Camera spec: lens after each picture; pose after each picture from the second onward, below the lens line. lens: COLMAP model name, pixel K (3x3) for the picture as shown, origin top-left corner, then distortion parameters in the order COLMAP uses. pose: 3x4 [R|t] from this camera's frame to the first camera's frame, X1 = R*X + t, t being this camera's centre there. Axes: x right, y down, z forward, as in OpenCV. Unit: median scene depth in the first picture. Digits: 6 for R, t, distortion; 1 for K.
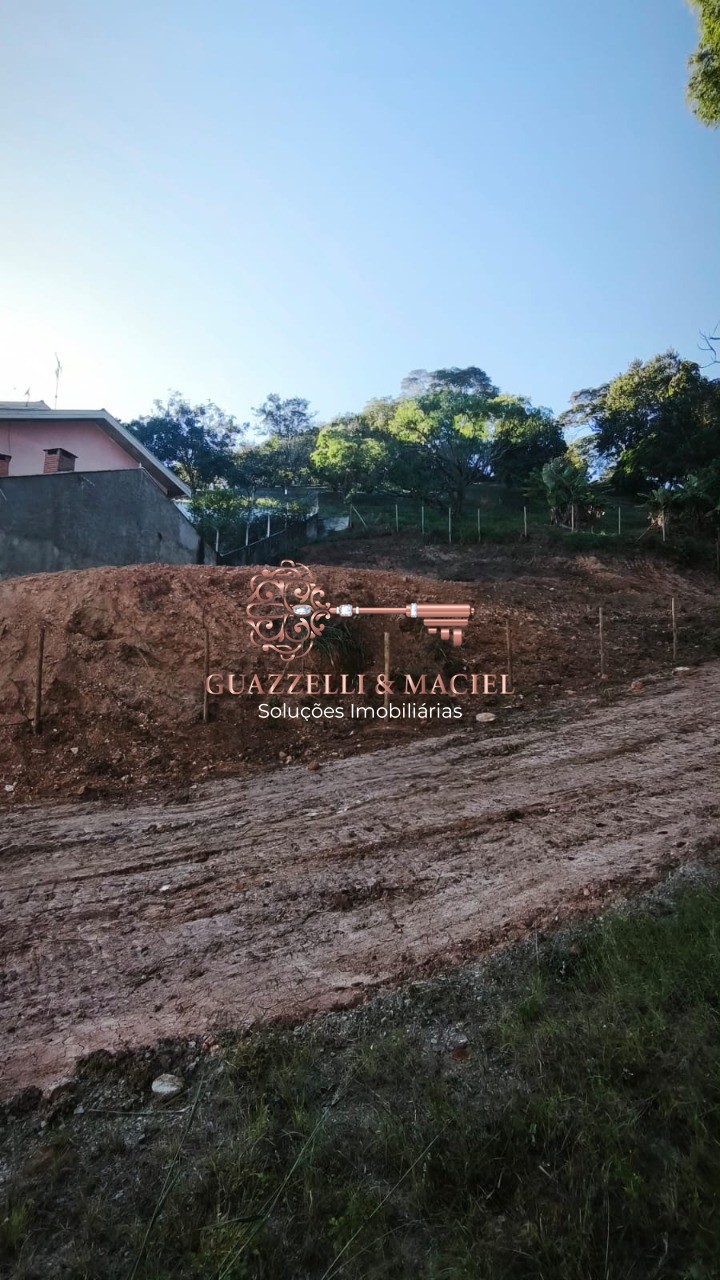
lens RADIAL K [[652.1, 0, 367.6], [0, 652.1, 640.0], [0, 0, 1]] dist [-0.004476, 0.001109]
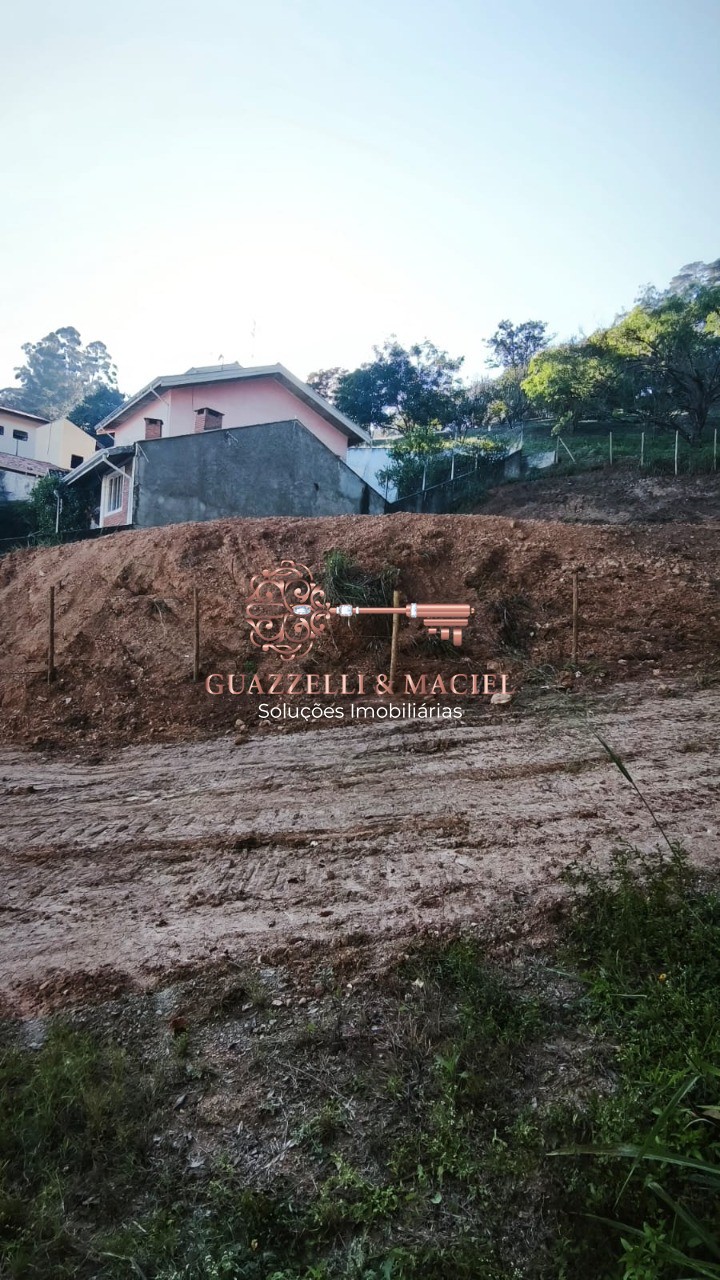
lens RADIAL K [[652.1, 0, 357.5], [0, 652.1, 641.9], [0, 0, 1]] dist [-0.004476, 0.001109]
pose [[0.910425, 0.046573, -0.411045, 0.186429], [-0.009668, 0.995766, 0.091411, -0.013261], [0.413562, -0.079249, 0.907020, 0.100154]]
